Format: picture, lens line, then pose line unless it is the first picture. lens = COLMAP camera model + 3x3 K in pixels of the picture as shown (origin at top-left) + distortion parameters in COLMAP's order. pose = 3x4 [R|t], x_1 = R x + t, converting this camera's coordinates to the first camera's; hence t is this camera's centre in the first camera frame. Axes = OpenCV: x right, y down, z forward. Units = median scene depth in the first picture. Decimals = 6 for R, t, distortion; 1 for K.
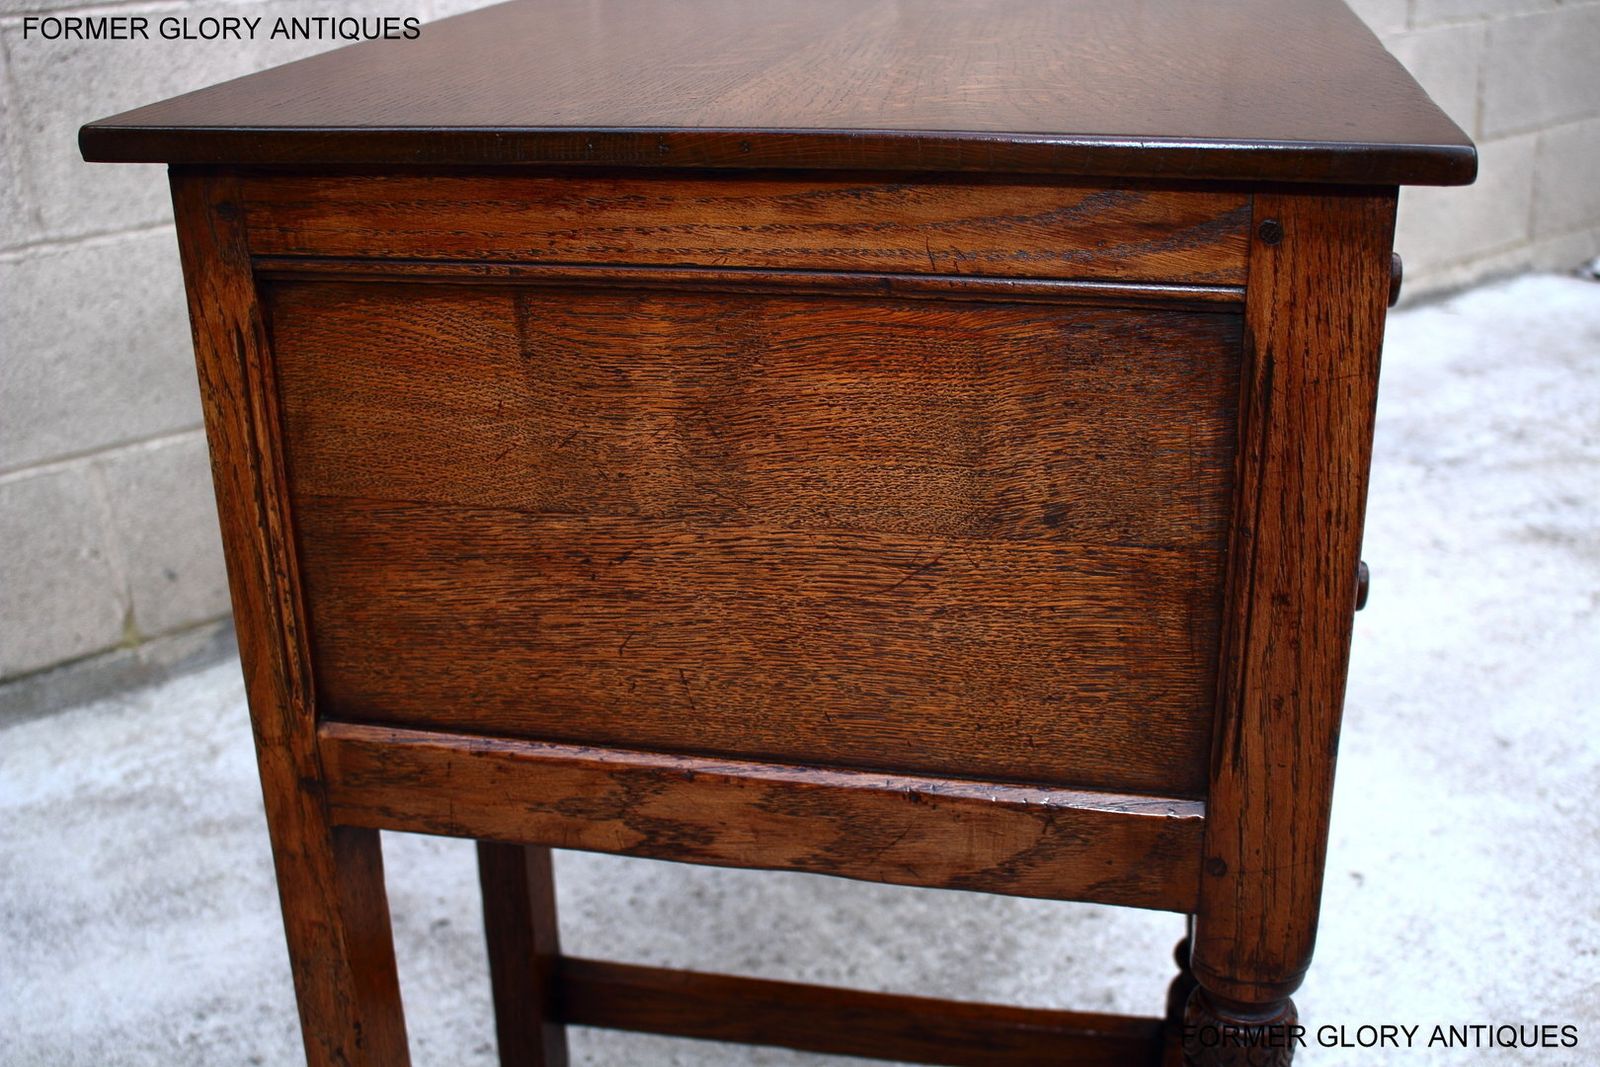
lens RADIAL K [[1745.8, 0, 792.0], [0, 1745.8, 562.5], [0, 0, 1]] dist [-0.092615, 0.000000]
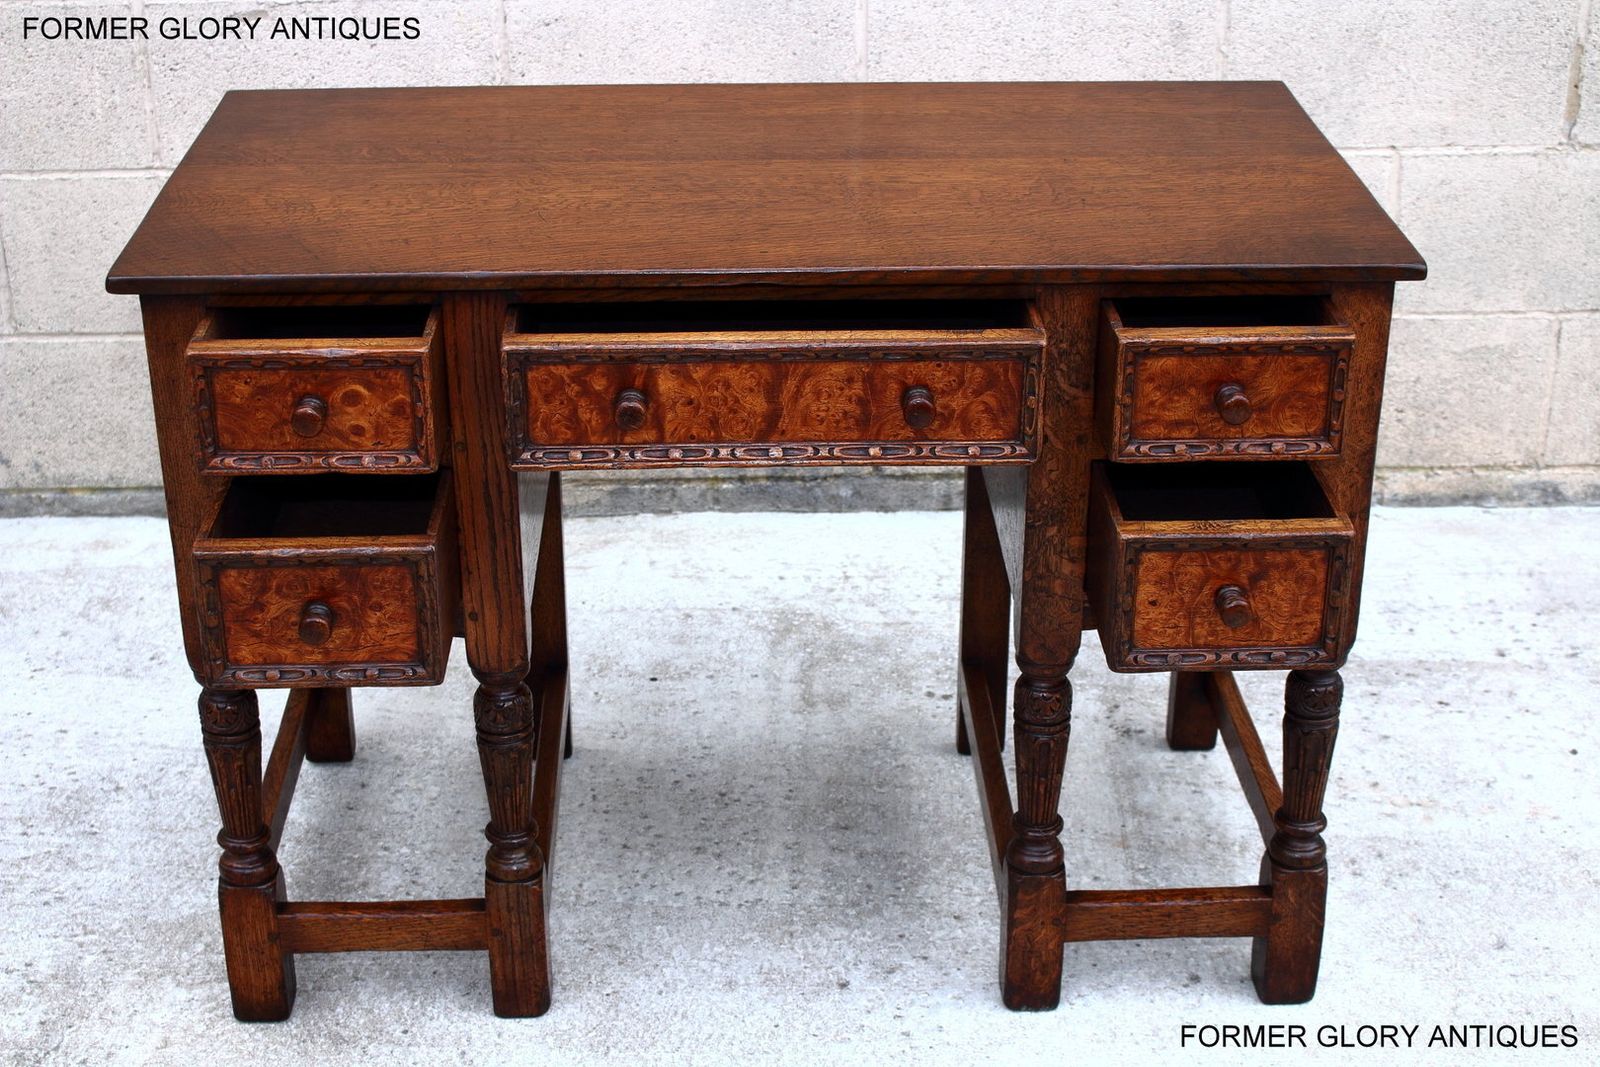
lens RADIAL K [[2419.5, 0, 801.5], [0, 2419.5, 543.4], [0, 0, 1]] dist [-0.058766, 0.000000]
pose [[0.805195, 0.275526, -0.525116, 1.652233], [-0.247167, 0.960856, 0.125160, -0.416263], [0.539046, 0.029013, 0.841777, -0.853538]]
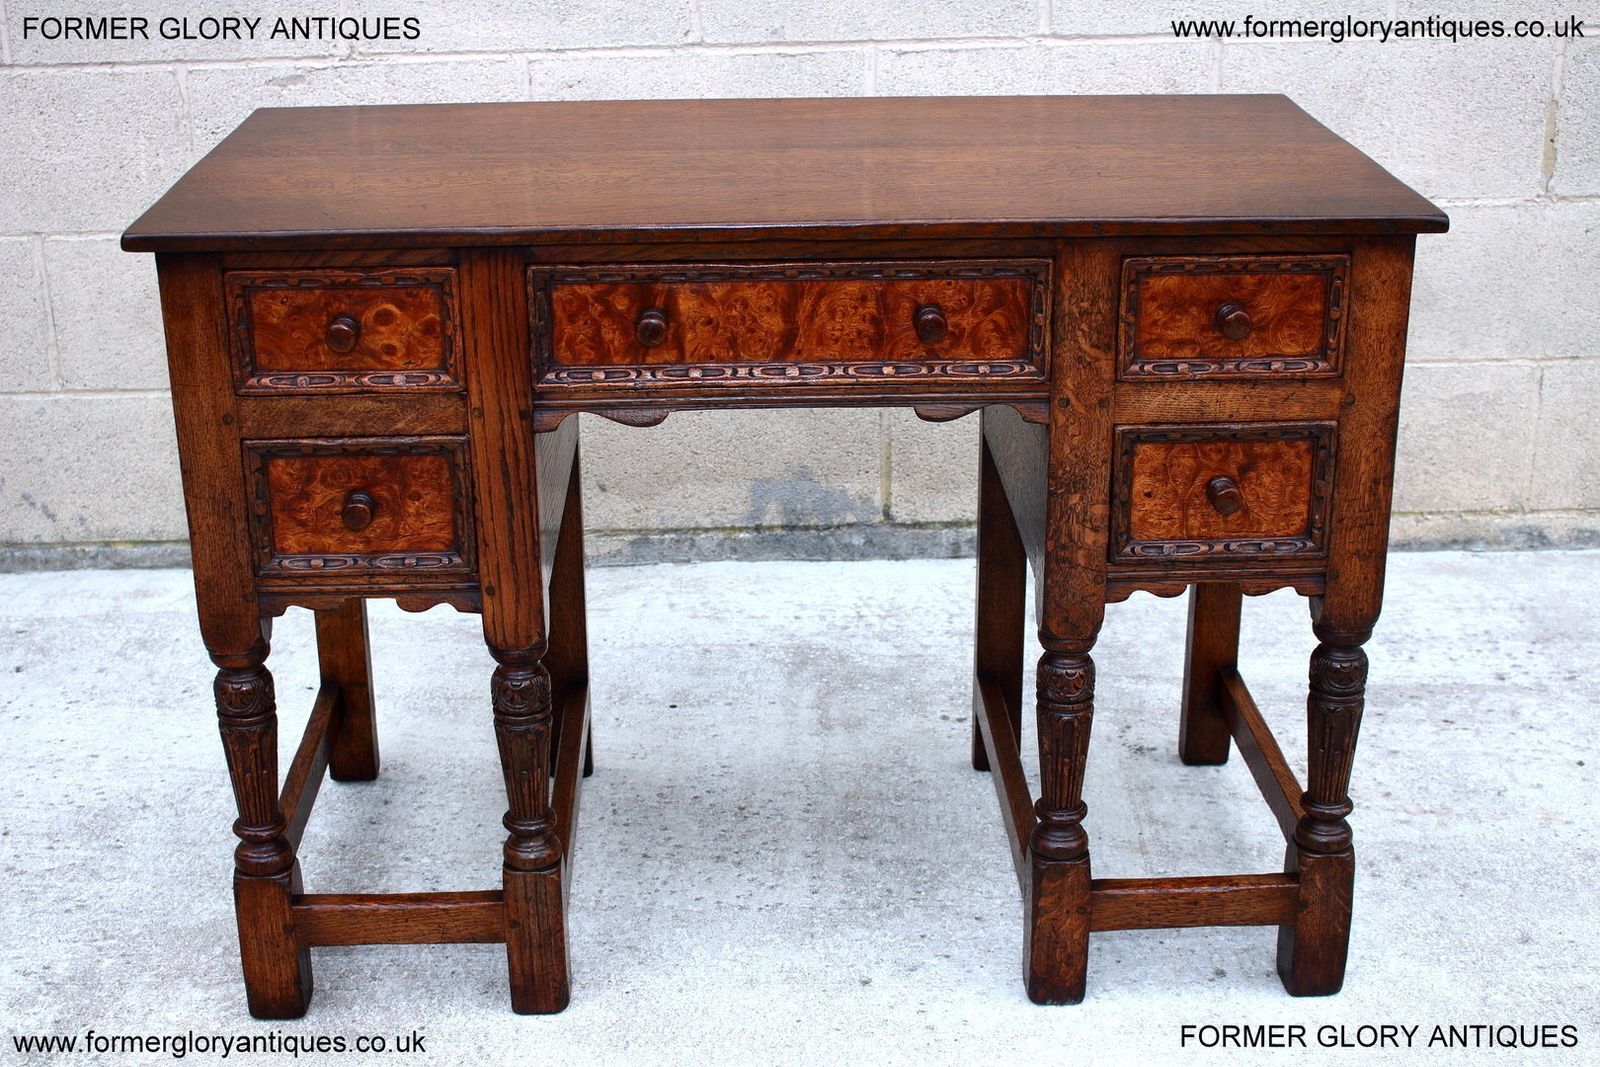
lens RADIAL K [[2166.3, 0, 796.9], [0, 2166.3, 539.0], [0, 0, 1]] dist [-0.073946, 0.000000]
pose [[0.804475, 0.228296, -0.548362, 1.534633], [-0.240036, 0.969400, 0.051438, -0.173848], [0.543325, 0.090247, 0.834657, -0.597462]]
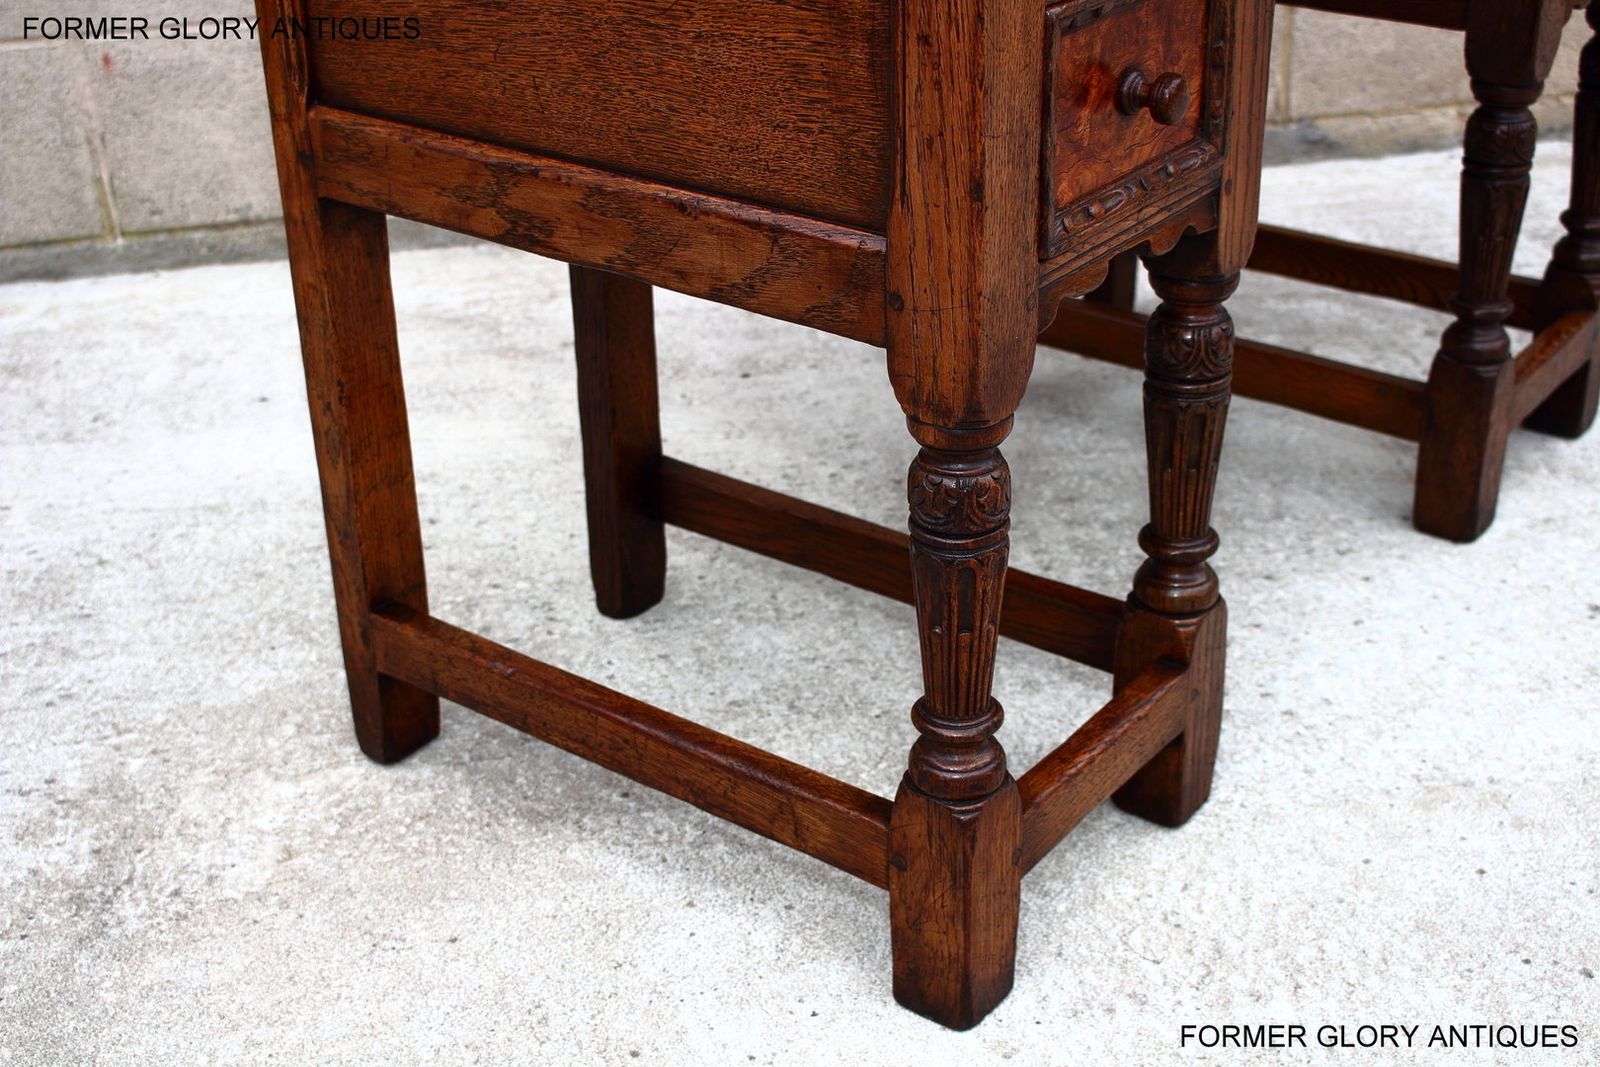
lens RADIAL K [[2166.3, 0, 794.0], [0, 2166.3, 592.6], [0, 0, 1]] dist [-0.073946, 0.000000]
pose [[0.900217, 0.208019, -0.382541, 0.721995], [-0.163946, 0.975783, 0.144806, 0.161120], [0.403400, -0.067641, 0.912520, -0.283424]]
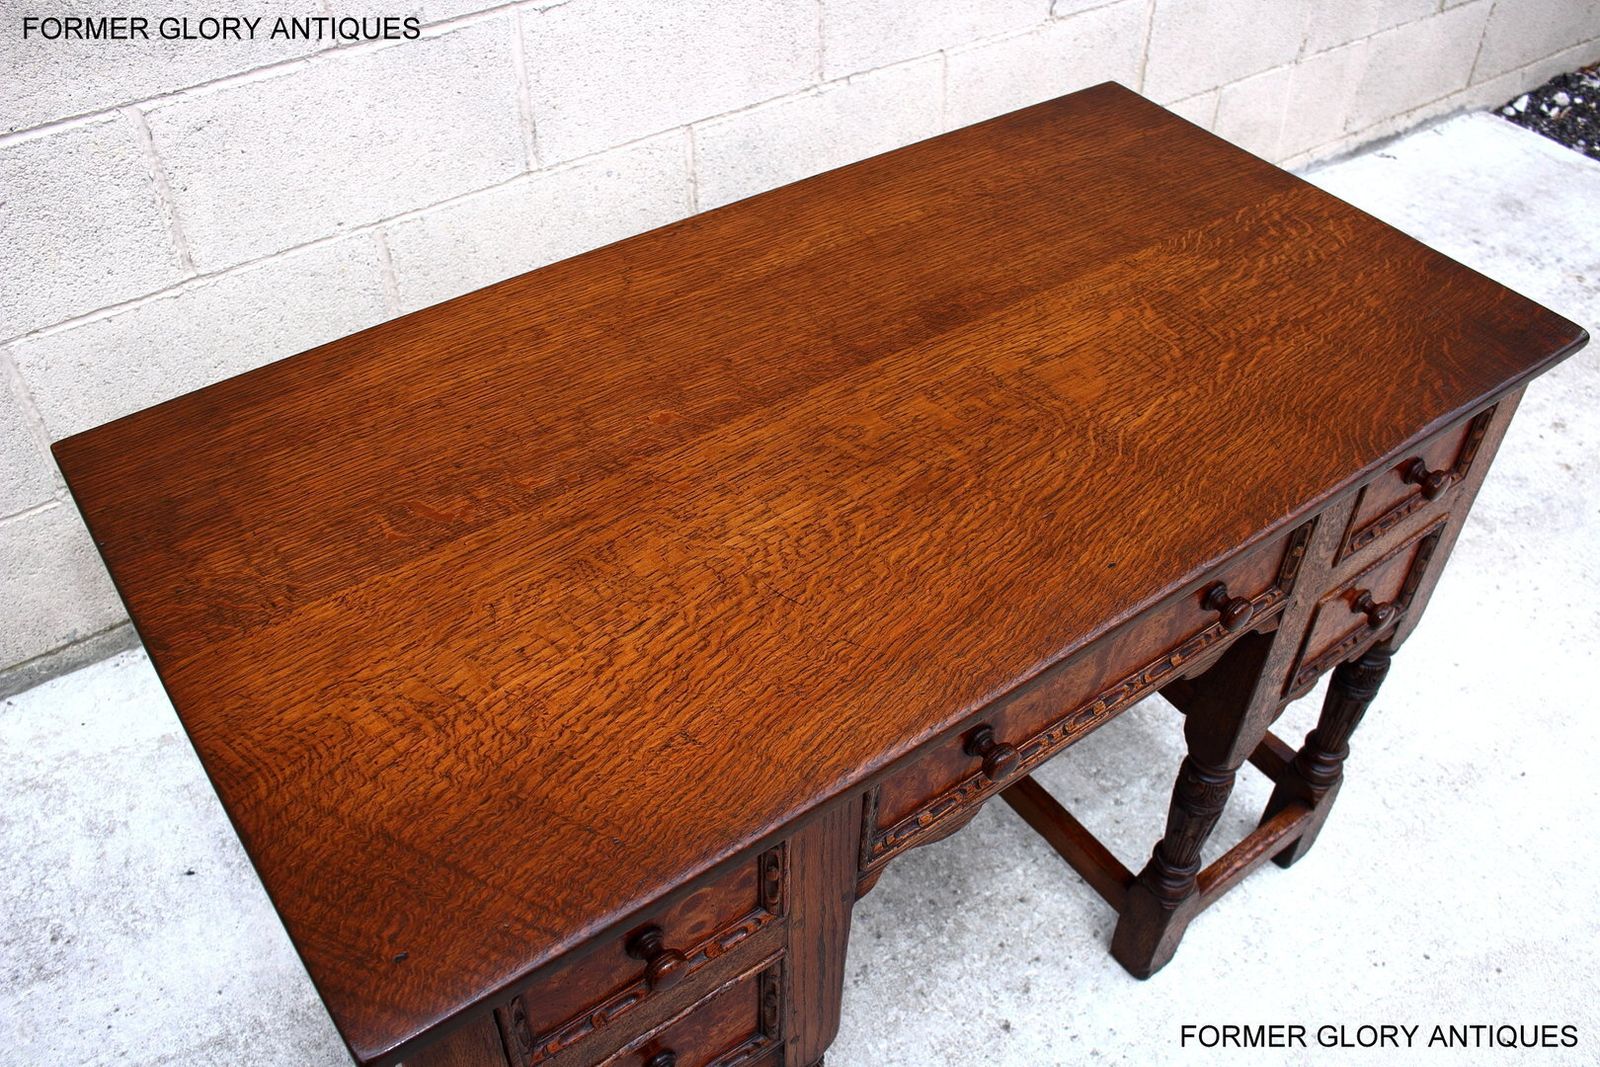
lens RADIAL K [[1373.3, 0, 808.6], [0, 1373.3, 522.8], [0, 0, 1]] dist [-0.134834, 0.077036]
pose [[0.998470, 0.055123, 0.004279, -0.026029], [-0.053477, 0.943222, 0.327830, -0.765533], [0.014035, -0.327558, 0.944727, 0.181208]]
